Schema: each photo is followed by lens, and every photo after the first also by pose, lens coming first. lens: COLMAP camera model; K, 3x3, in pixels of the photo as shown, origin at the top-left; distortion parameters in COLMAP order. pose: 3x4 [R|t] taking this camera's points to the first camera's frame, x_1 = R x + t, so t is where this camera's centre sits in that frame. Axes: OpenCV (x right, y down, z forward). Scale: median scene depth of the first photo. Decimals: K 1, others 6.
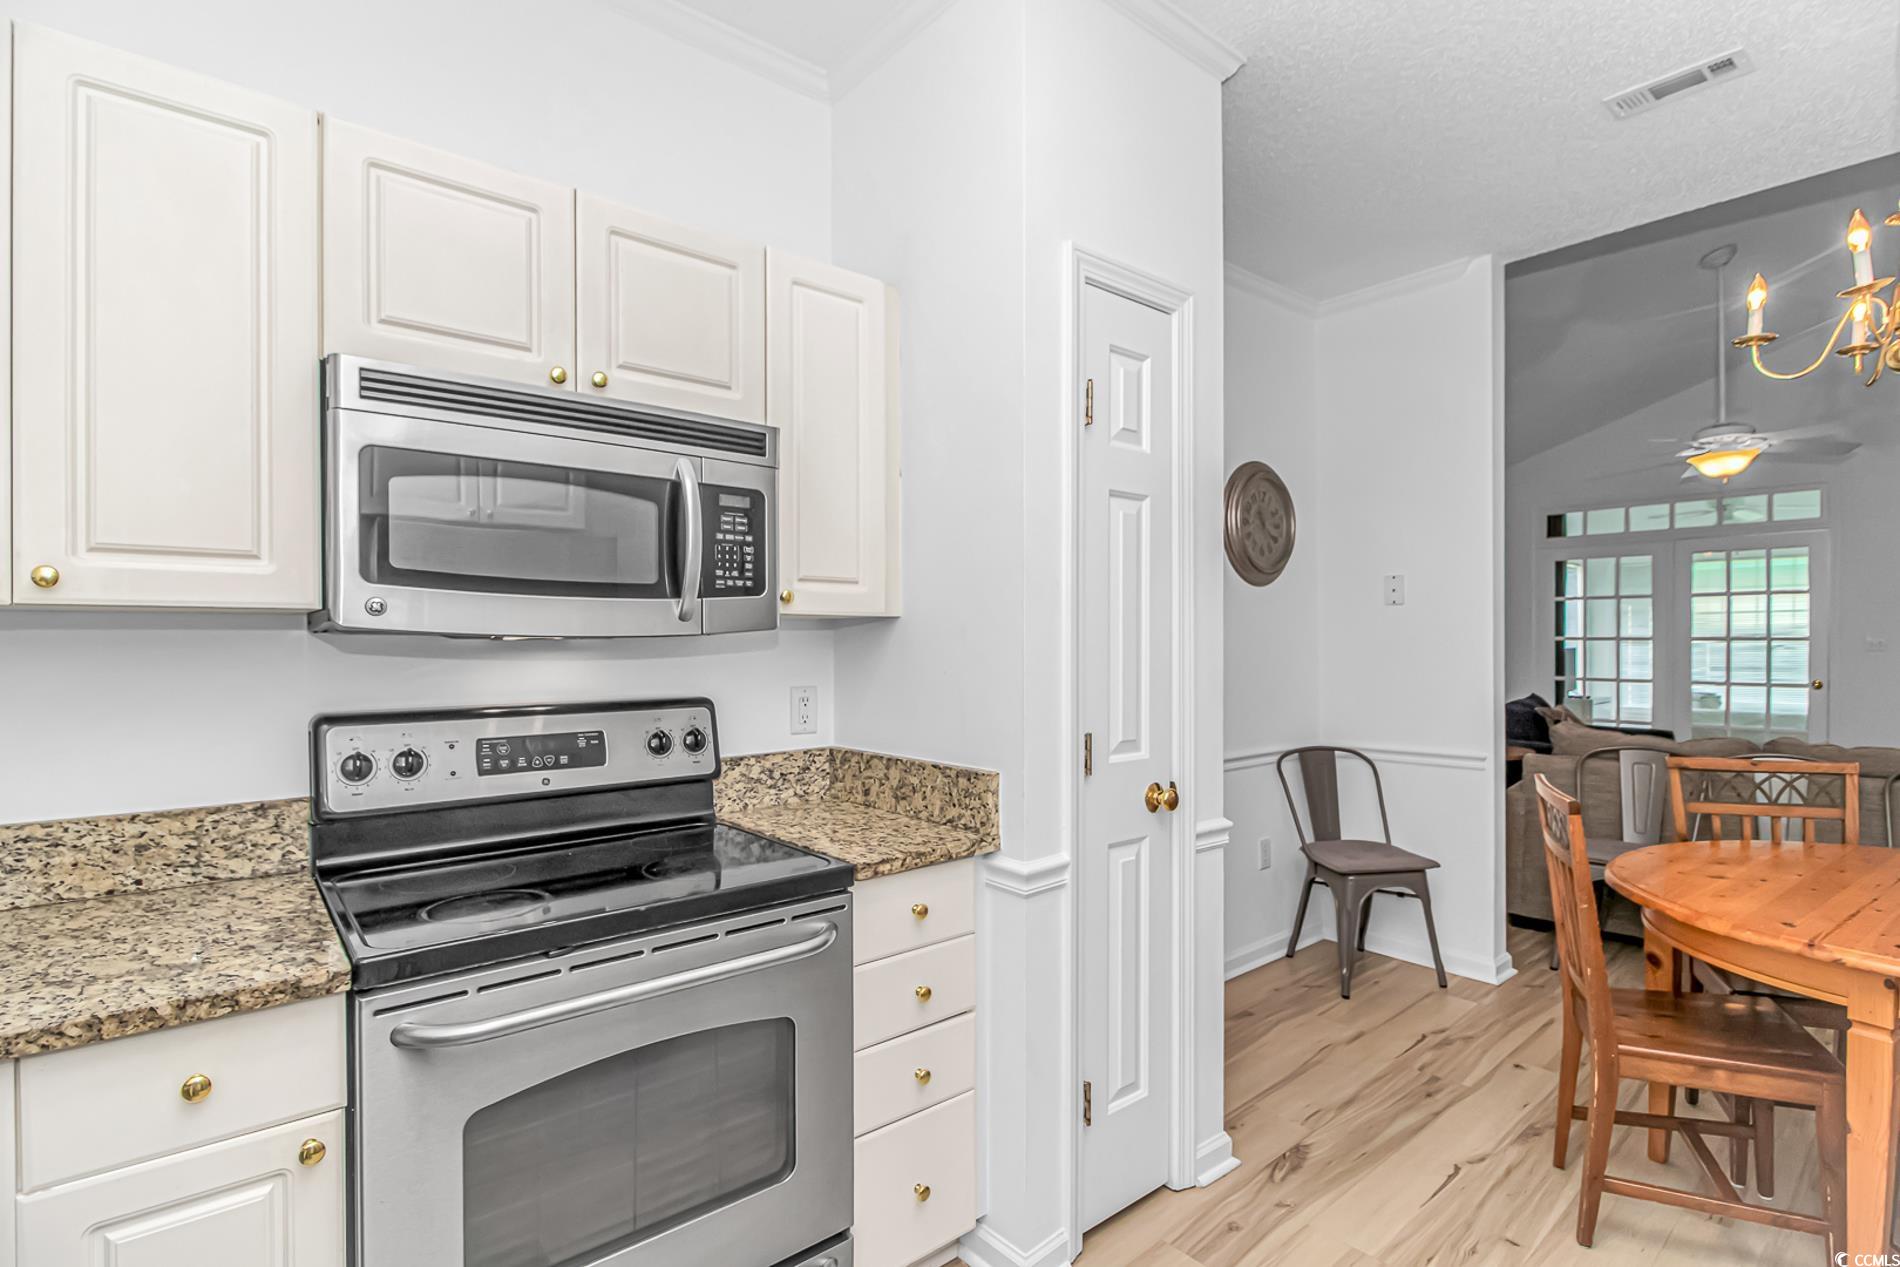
lens RADIAL K [[865.8, 0, 940.2], [0, 865.8, 642.6], [0, 0, 1]] dist [-0.014120, -0.000696]
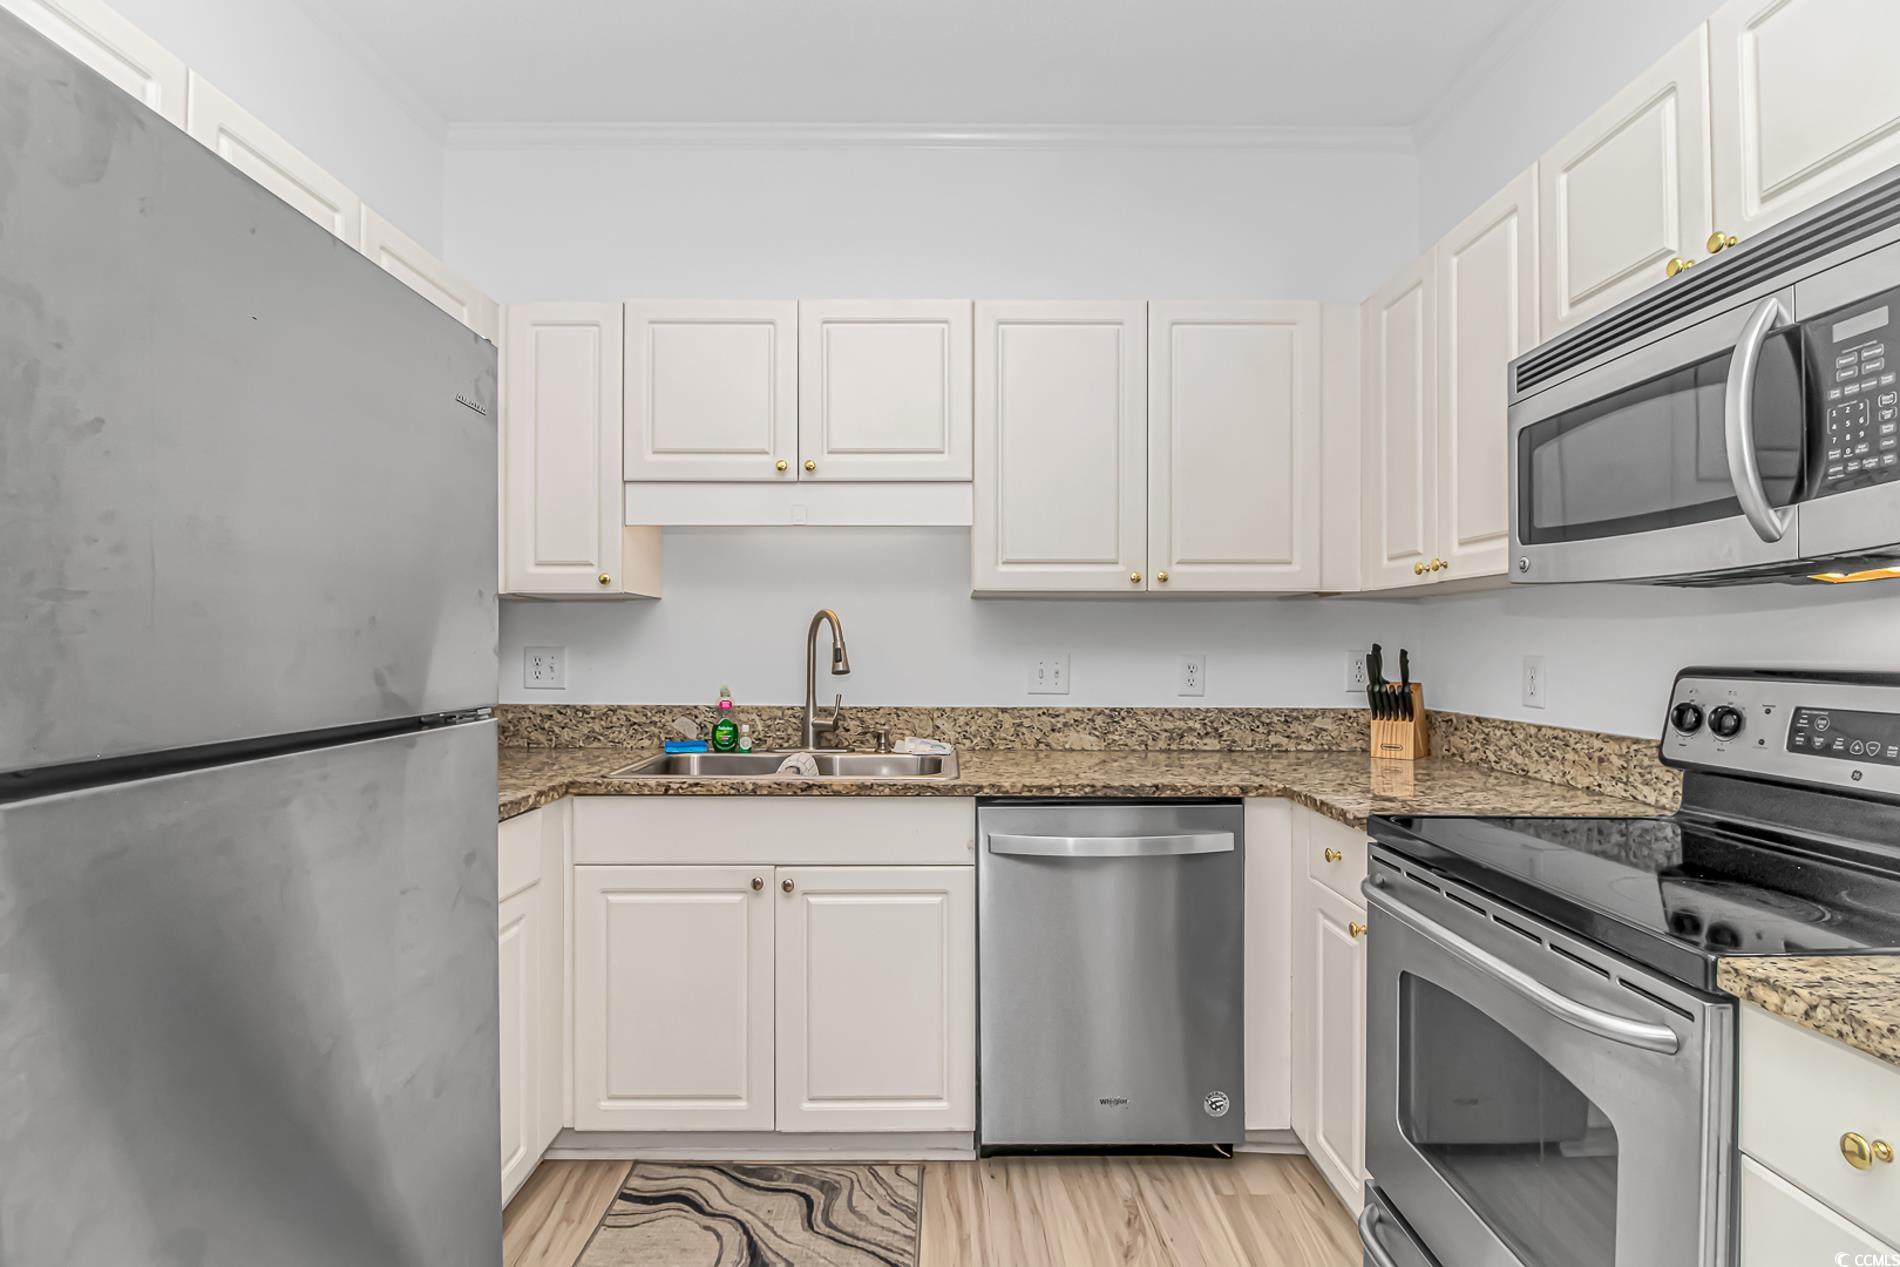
lens RADIAL K [[865.8, 0, 940.2], [0, 865.8, 642.6], [0, 0, 1]] dist [-0.014120, -0.000696]
pose [[-0.636406, 0.005044, -0.771338, 0.590451], [0.004888, 0.999985, 0.002506, 0.045179], [0.771339, -0.002175, -0.636421, 0.880010]]
